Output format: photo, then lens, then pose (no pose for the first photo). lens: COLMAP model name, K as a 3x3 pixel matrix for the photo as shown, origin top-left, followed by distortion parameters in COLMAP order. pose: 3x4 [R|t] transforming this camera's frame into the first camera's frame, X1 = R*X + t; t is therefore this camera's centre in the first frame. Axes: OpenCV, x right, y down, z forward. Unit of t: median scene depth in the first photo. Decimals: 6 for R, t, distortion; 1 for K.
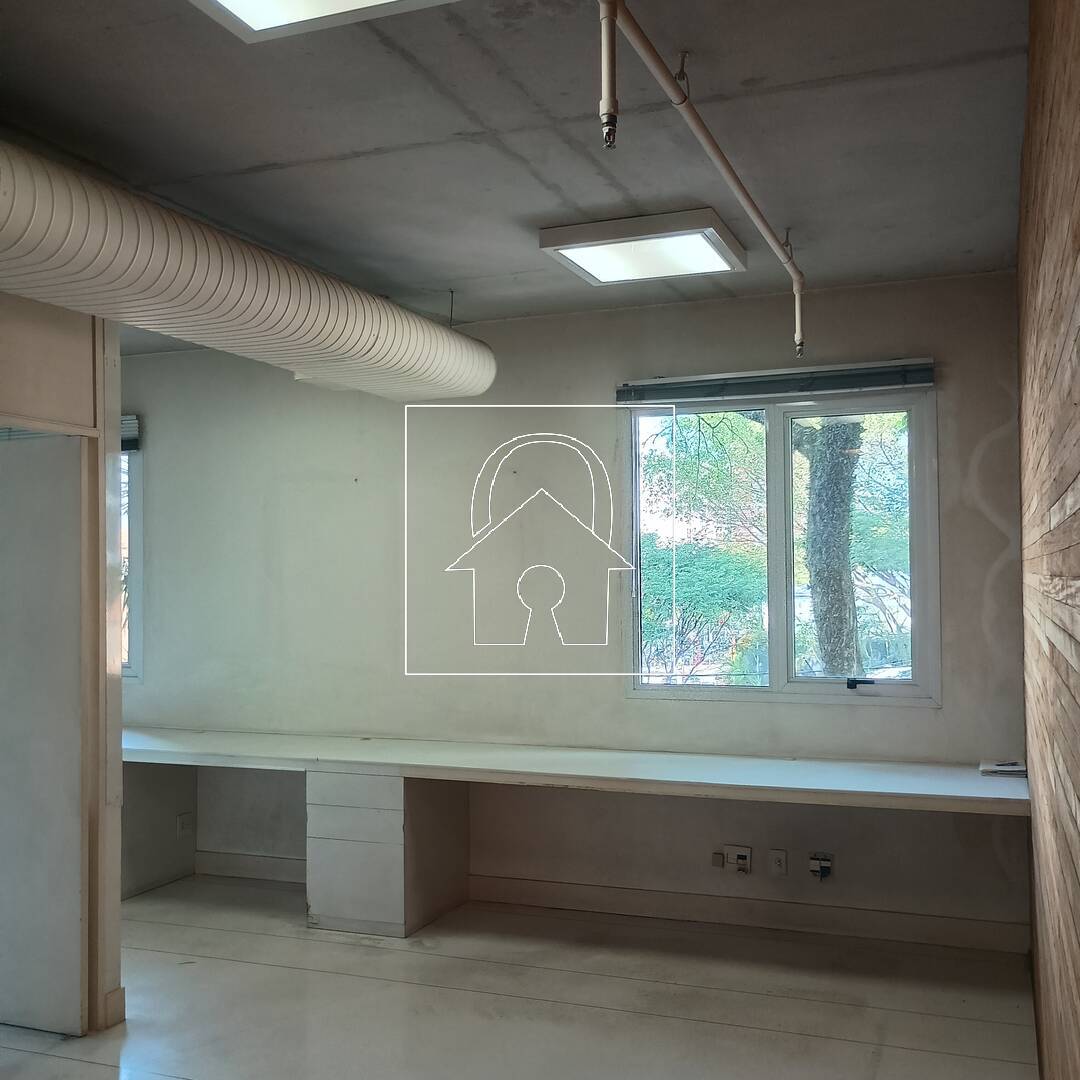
lens RADIAL K [[1188.1, 0, 544.2], [0, 1188.1, 545.2], [0, 0, 1]] dist [0.043607, -0.050581]
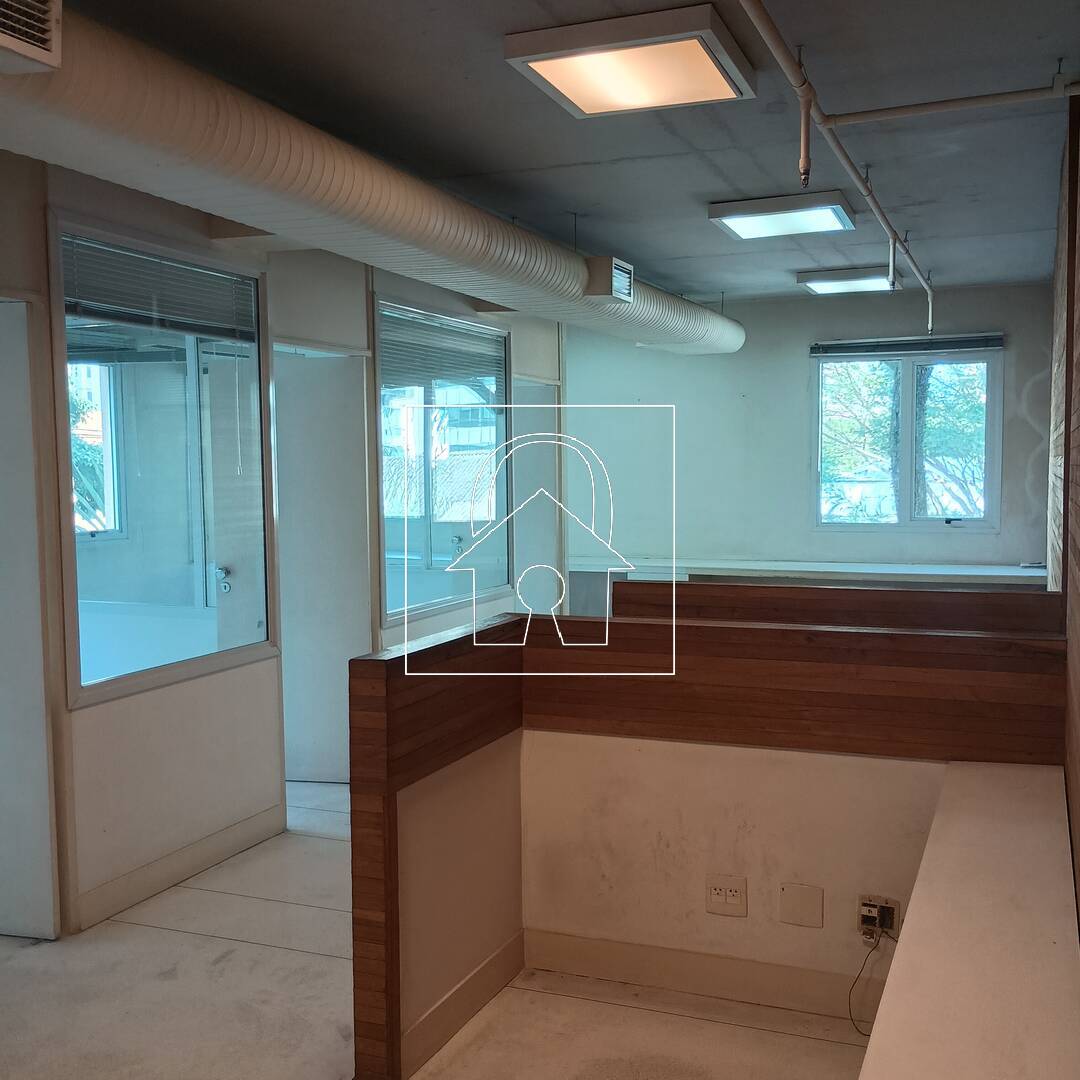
lens RADIAL K [[1198.9, 0, 561.3], [0, 1198.9, 554.8], [0, 0, 1]] dist [0.054304, -0.067627]
pose [[0.999912, 0.000849, -0.013220, -0.281691], [0.000503, 0.994788, 0.101964, -0.013771], [0.013237, -0.101962, 0.994700, -0.756874]]
